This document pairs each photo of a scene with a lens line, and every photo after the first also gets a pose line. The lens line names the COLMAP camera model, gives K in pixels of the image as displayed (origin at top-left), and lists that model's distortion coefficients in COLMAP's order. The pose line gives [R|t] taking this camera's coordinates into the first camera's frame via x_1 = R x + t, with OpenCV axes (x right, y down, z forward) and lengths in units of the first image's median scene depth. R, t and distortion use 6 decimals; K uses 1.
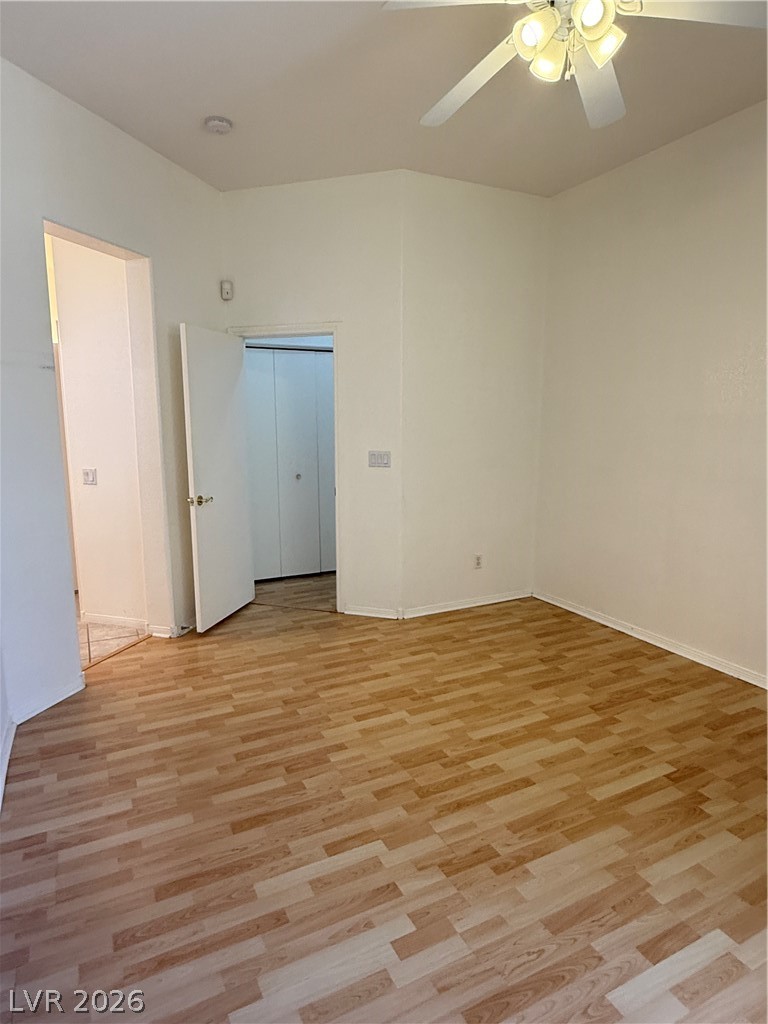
lens RADIAL K [[603.1, 0, 384.0], [0, 603.1, 512.0], [0, 0, 1]] dist [0.000946, 0.000448]
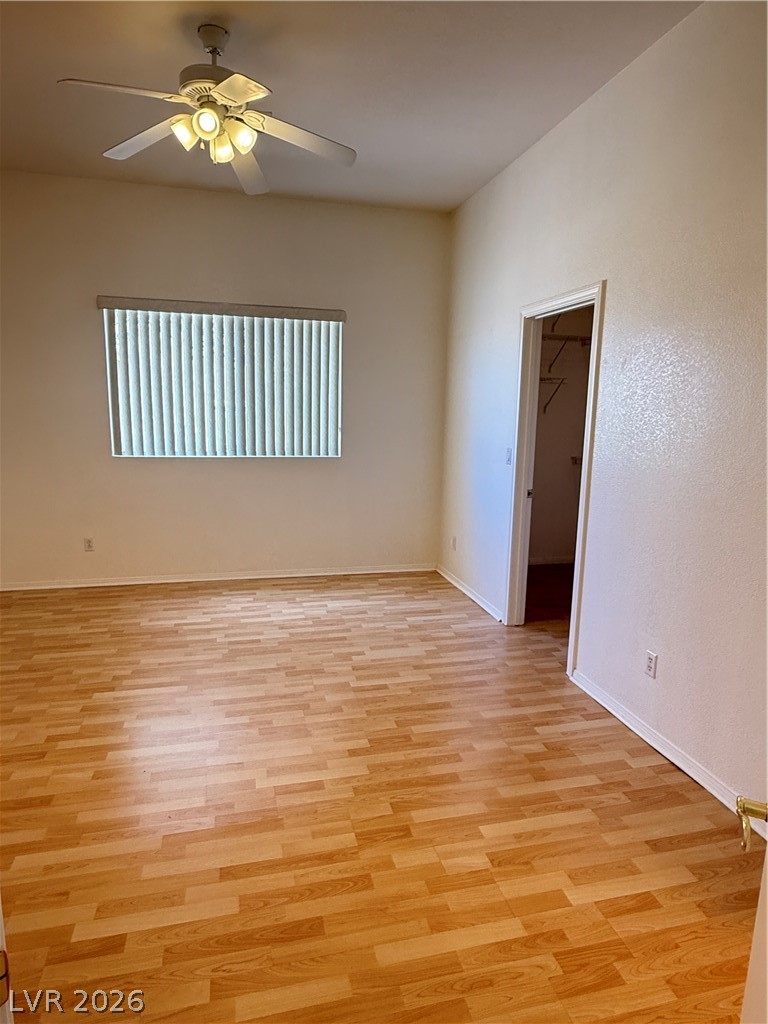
lens RADIAL K [[603.1, 0, 384.0], [0, 603.1, 512.0], [0, 0, 1]] dist [0.000946, 0.000448]
pose [[-0.974457, -0.056701, 0.217300, -0.327335], [0.016237, 0.947281, 0.319992, -0.300216], [-0.223988, 0.315347, -0.922164, 1.873588]]
